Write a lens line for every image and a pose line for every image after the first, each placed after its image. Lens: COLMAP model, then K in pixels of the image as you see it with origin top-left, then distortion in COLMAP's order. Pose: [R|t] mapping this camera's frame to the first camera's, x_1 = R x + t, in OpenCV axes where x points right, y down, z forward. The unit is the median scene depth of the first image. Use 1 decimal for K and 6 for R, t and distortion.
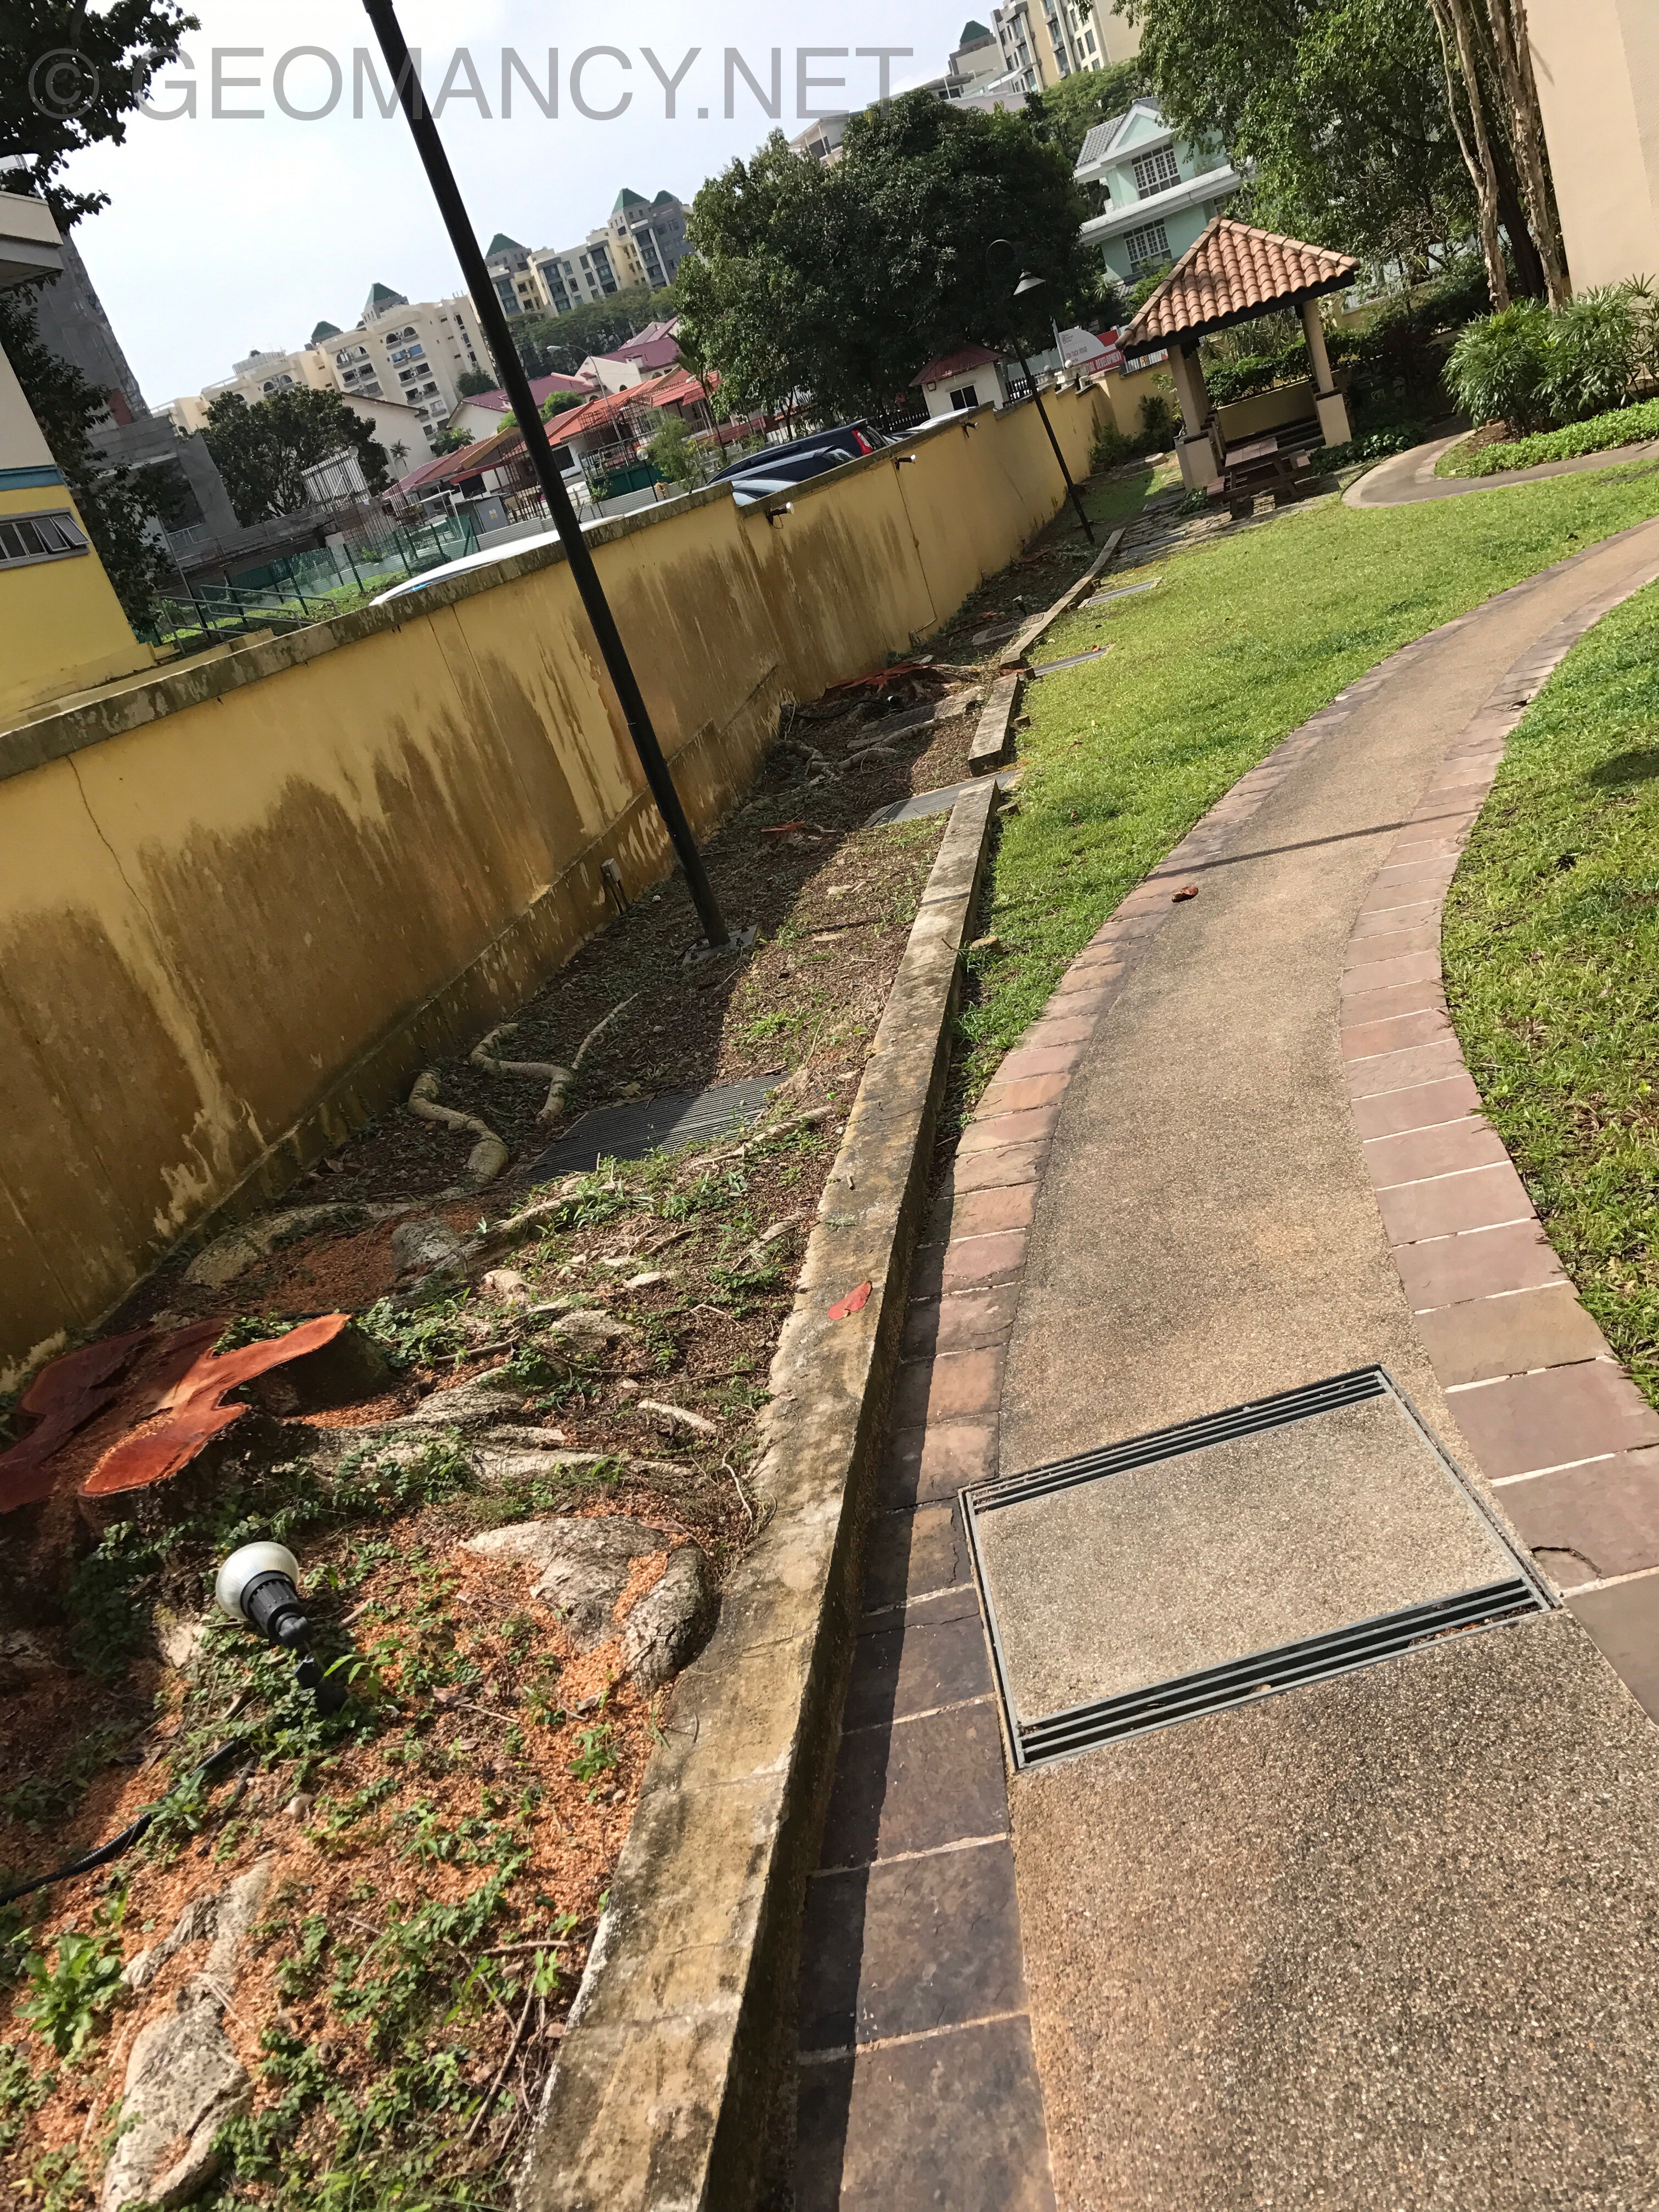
lens RADIAL K [[1785.4, 0, 857.0], [0, 1785.4, 1121.1], [0, 0, 1]] dist [0.006426, 0.003310]
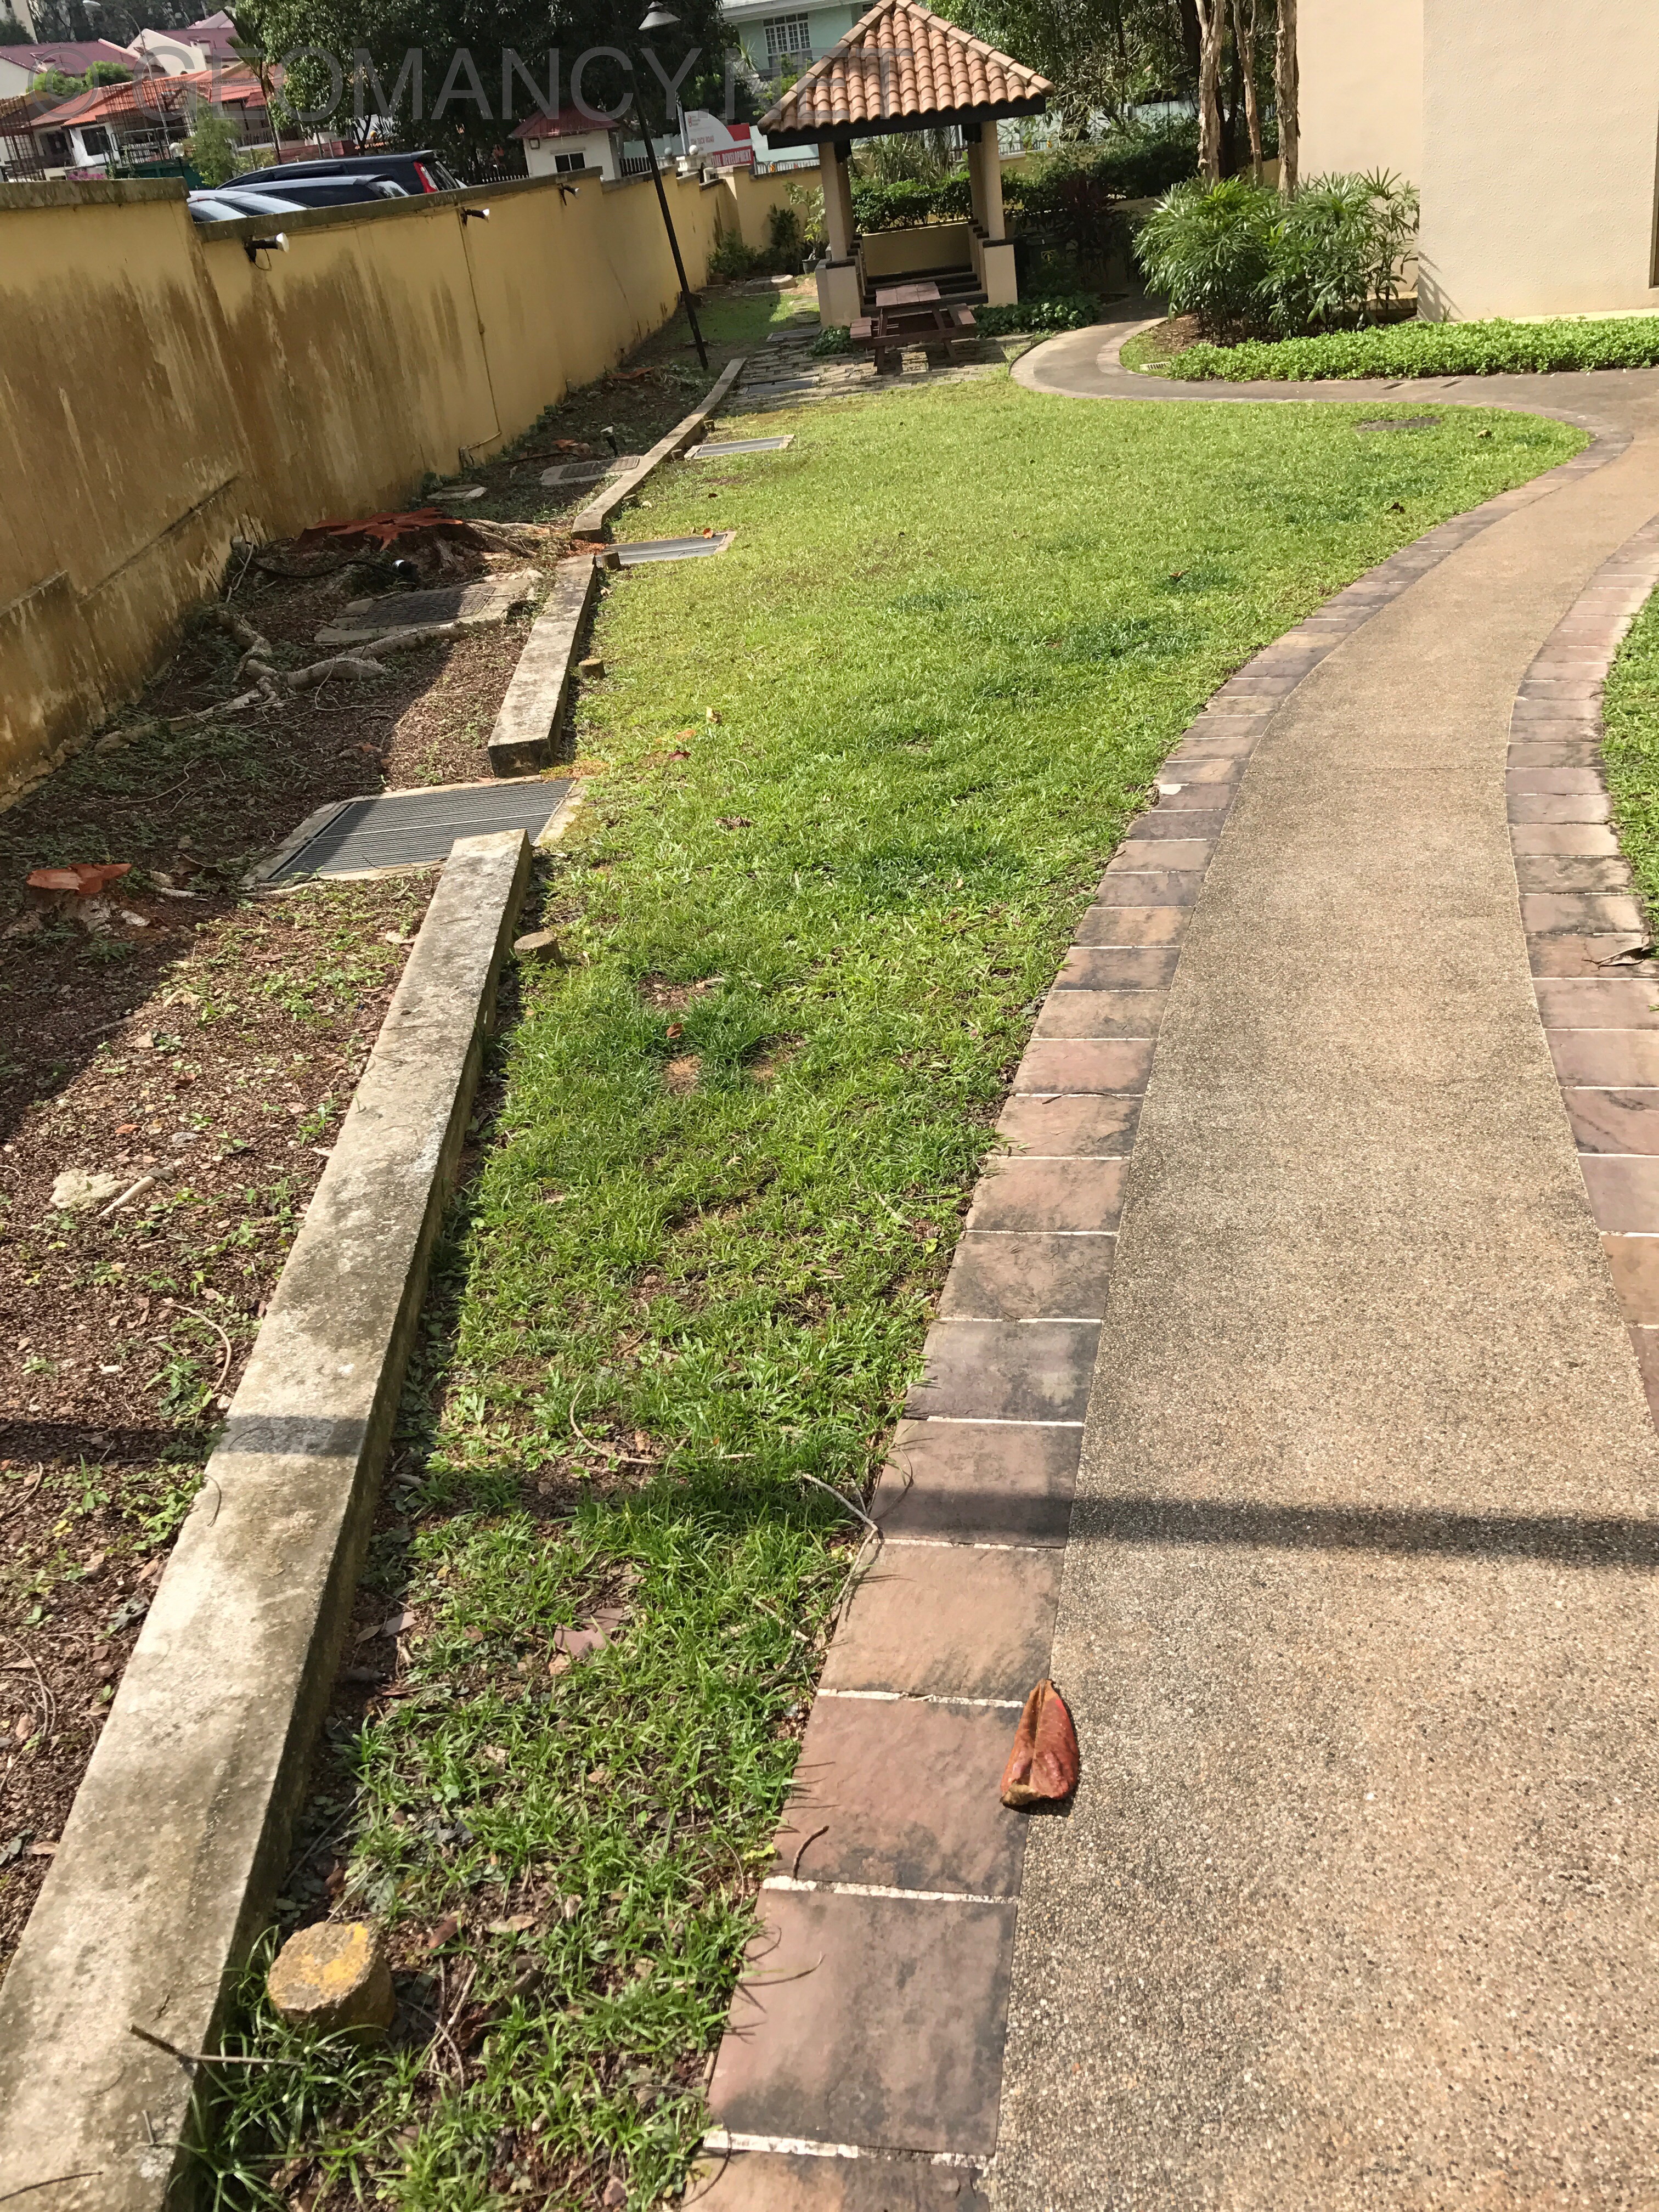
lens RADIAL K [[1785.4, 0, 857.0], [0, 1785.4, 1121.1], [0, 0, 1]] dist [0.006426, 0.003310]
pose [[0.962716, 0.081436, 0.257966, 0.015803], [-0.105230, 0.991242, 0.079790, -0.057881], [-0.249209, -0.103960, 0.962854, 0.167301]]
